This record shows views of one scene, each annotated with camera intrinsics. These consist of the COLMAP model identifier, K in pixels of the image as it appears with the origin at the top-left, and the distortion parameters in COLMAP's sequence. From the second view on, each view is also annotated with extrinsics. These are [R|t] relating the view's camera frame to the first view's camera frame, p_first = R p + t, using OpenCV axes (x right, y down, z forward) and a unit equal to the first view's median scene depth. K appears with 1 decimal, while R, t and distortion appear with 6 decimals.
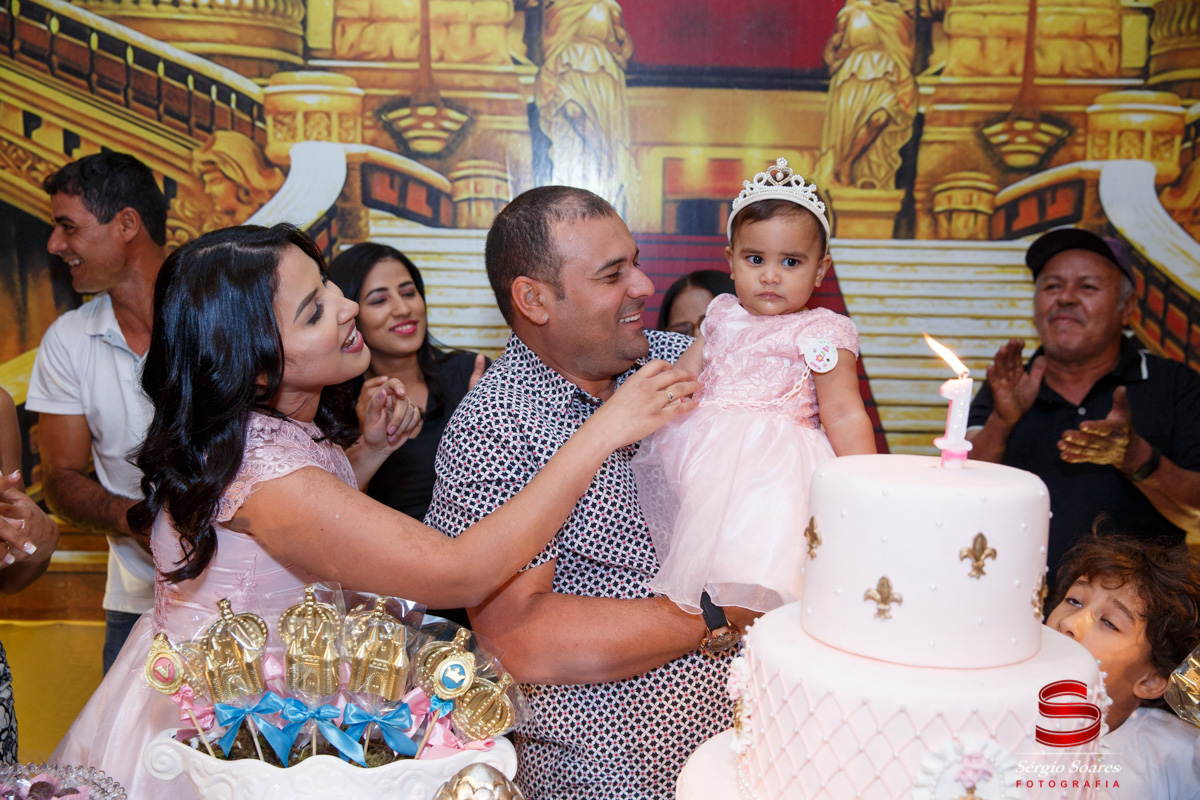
lens RADIAL K [[1185.9, 0, 618.5], [0, 1185.9, 418.1], [0, 0, 1]] dist [0.028415, 0.000000]
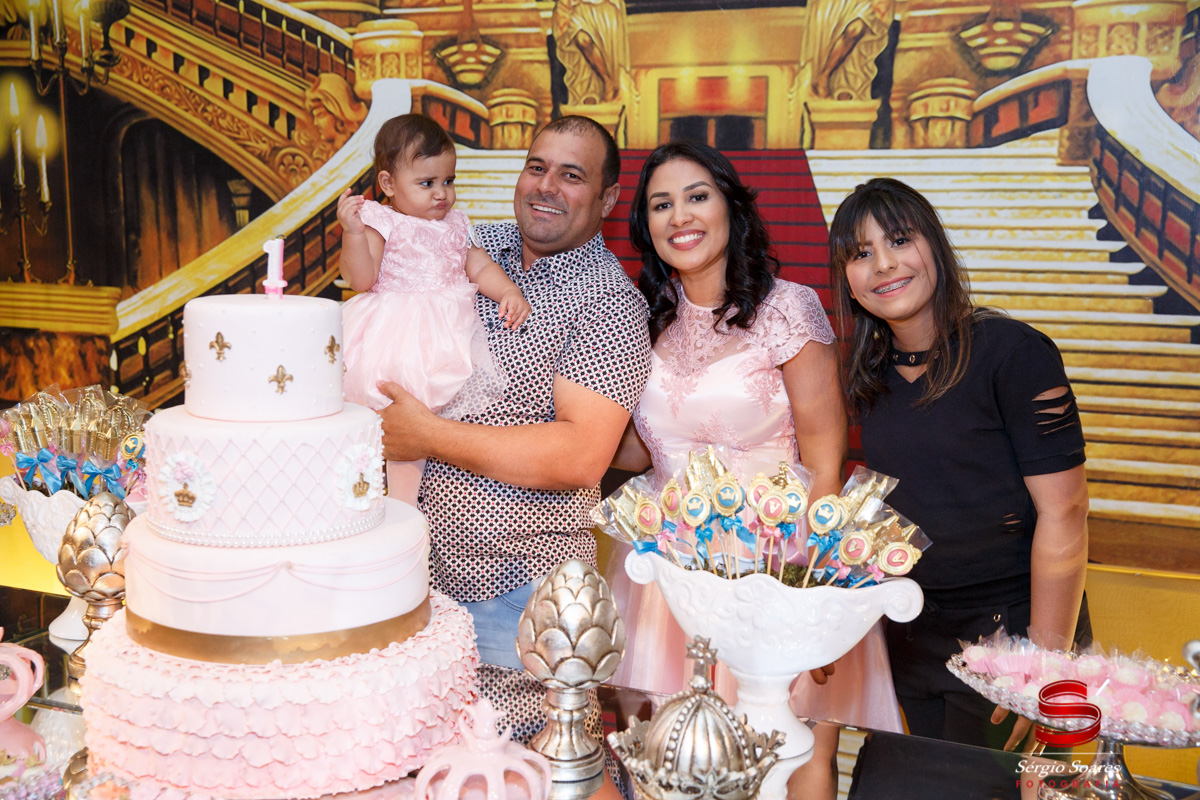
lens RADIAL K [[1394.2, 0, 611.6], [0, 1394.2, 429.6], [0, 0, 1]] dist [0.065109, 0.000000]
pose [[0.897181, 0.063161, -0.437124, 0.580754], [-0.047077, 0.997759, 0.047545, 0.041286], [0.439147, -0.022077, 0.898144, -0.171836]]
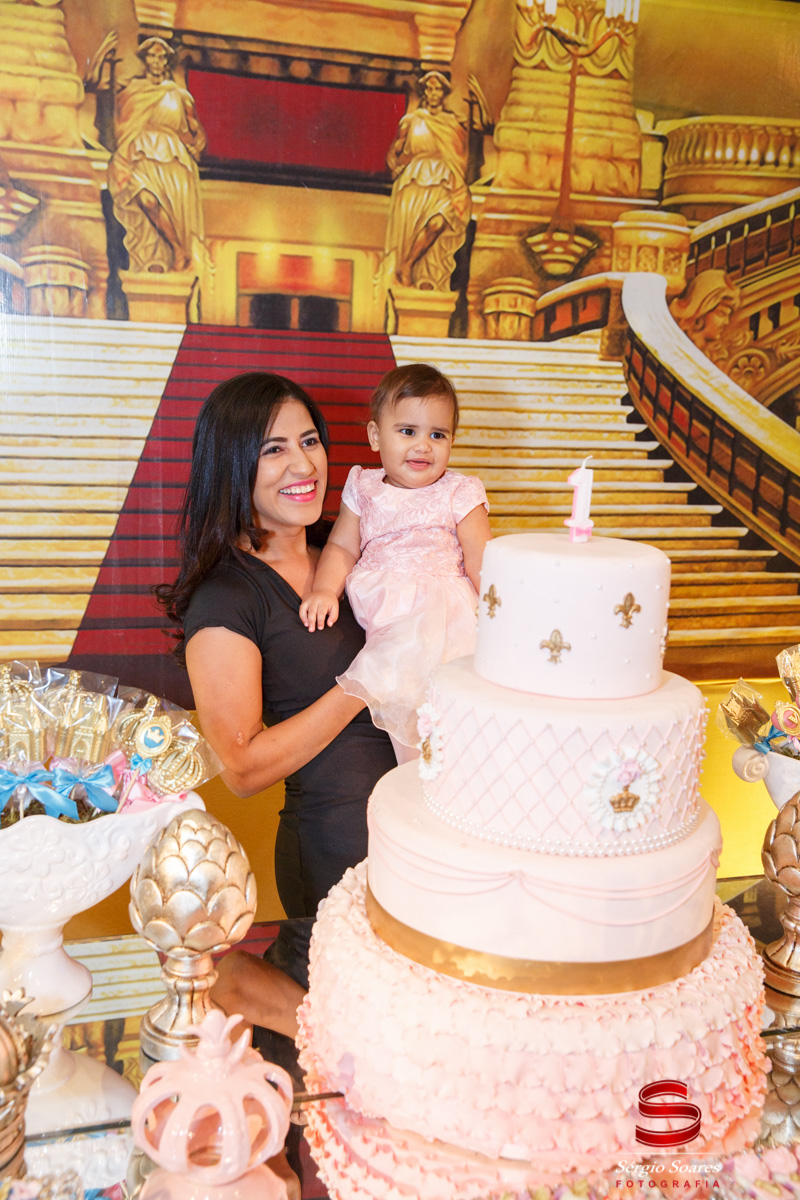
lens RADIAL K [[1185.9, 0, 395.7], [0, 1185.9, 611.8], [0, 0, 1]] dist [0.028415, 0.000000]
pose [[0.966609, -0.033273, 0.254087, -0.103087], [0.011084, 0.996035, 0.088266, 0.003131], [-0.256016, -0.082503, 0.963145, -0.058536]]
